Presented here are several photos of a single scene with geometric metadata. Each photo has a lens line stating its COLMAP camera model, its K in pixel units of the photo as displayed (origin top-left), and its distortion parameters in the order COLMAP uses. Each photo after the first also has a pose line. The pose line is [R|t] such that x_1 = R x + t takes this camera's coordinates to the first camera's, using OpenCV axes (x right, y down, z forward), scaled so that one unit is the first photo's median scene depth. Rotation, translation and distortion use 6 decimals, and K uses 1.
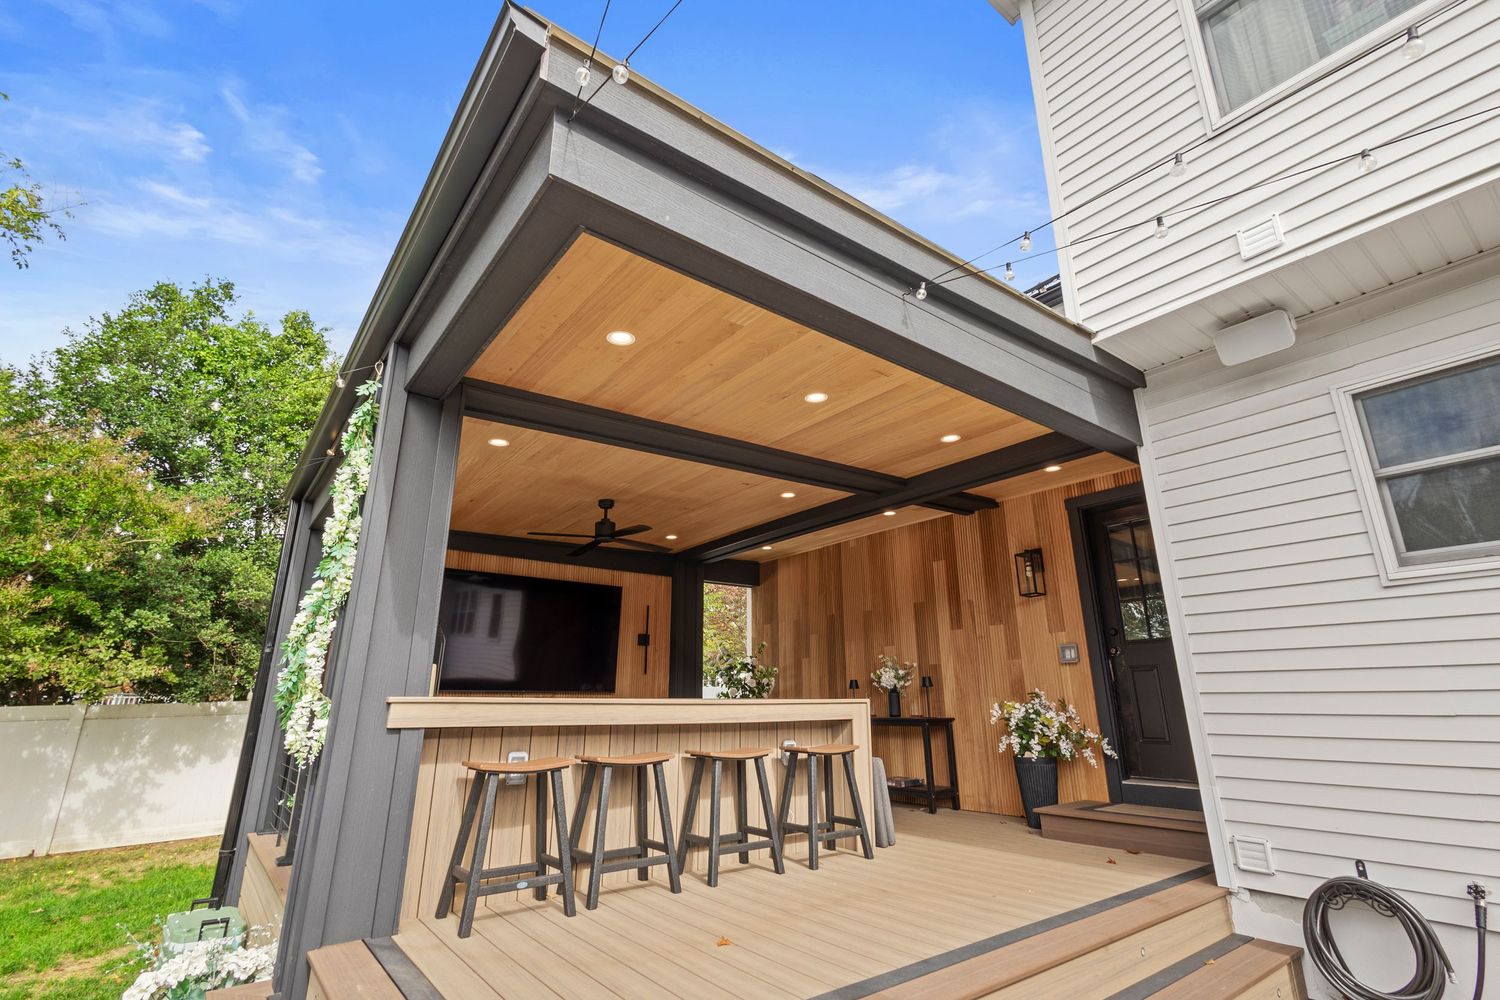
lens RADIAL K [[695.4, 0, 749.2], [0, 695.4, 495.9], [0, 0, 1]] dist [0.002271, 0.000660]
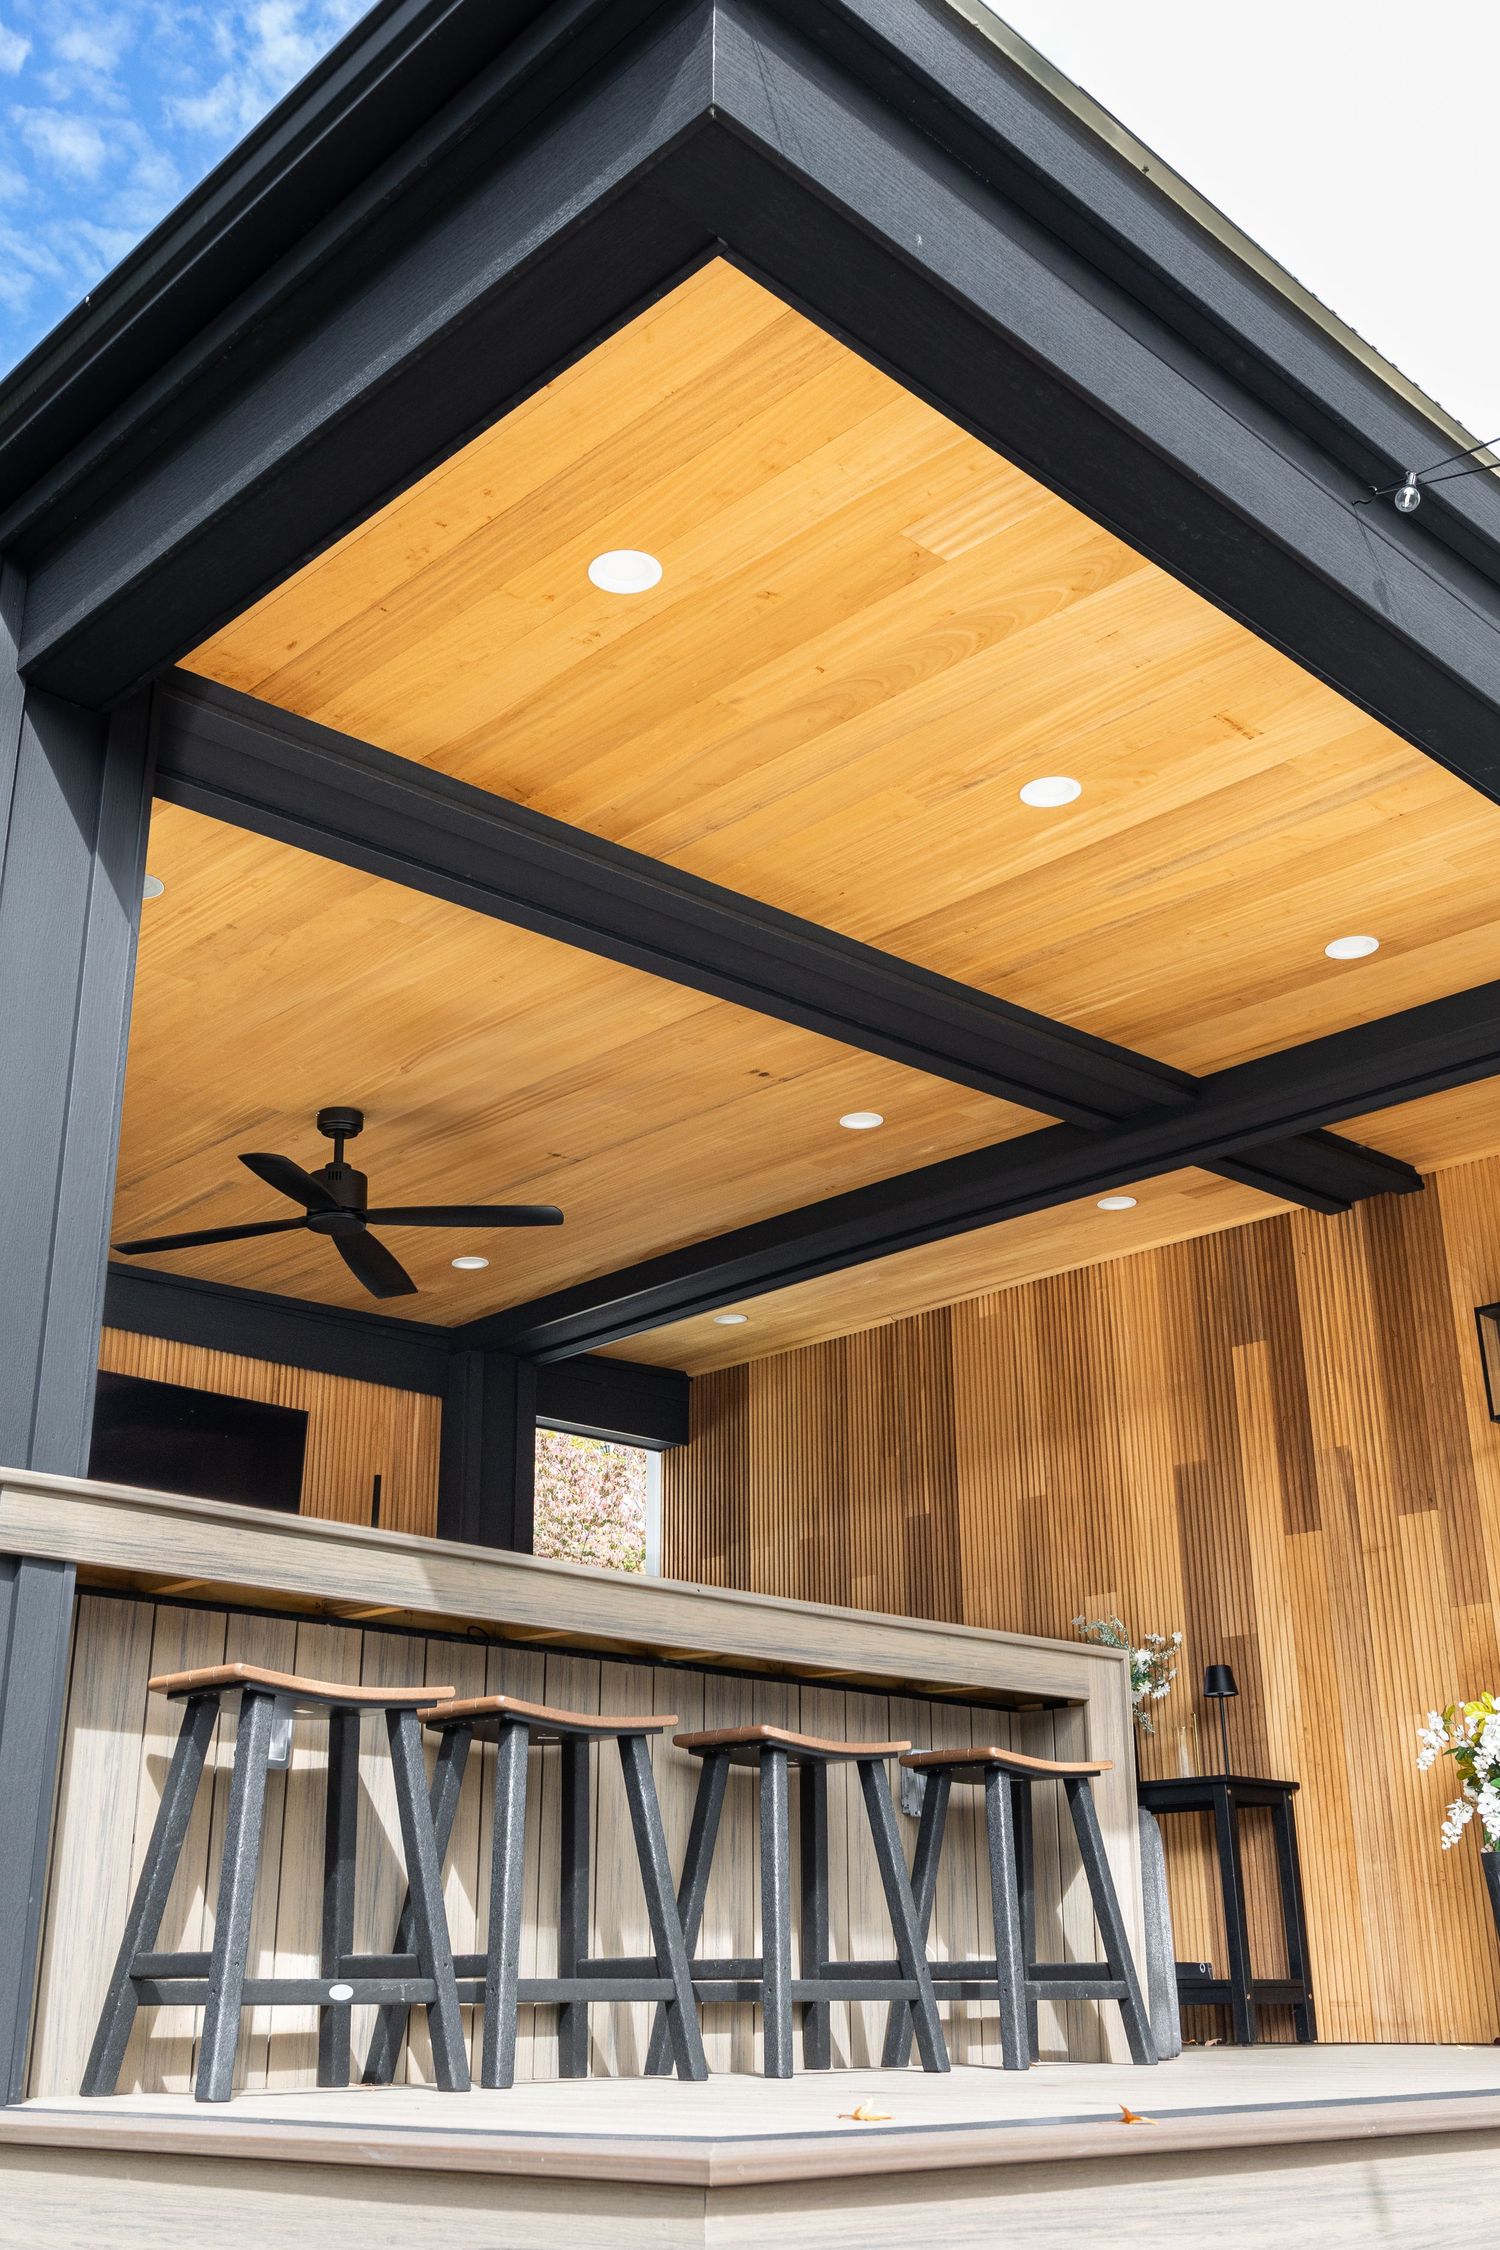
lens RADIAL K [[2227.4, 0, 742.1], [0, 2227.4, 1130.9], [0, 0, 1]] dist [0.009413, 0.010124]
pose [[0.992691, 0.041386, 0.113362, -0.127260], [-0.032576, 0.996382, -0.078494, 0.091382], [-0.116201, 0.074227, 0.990448, -0.108333]]
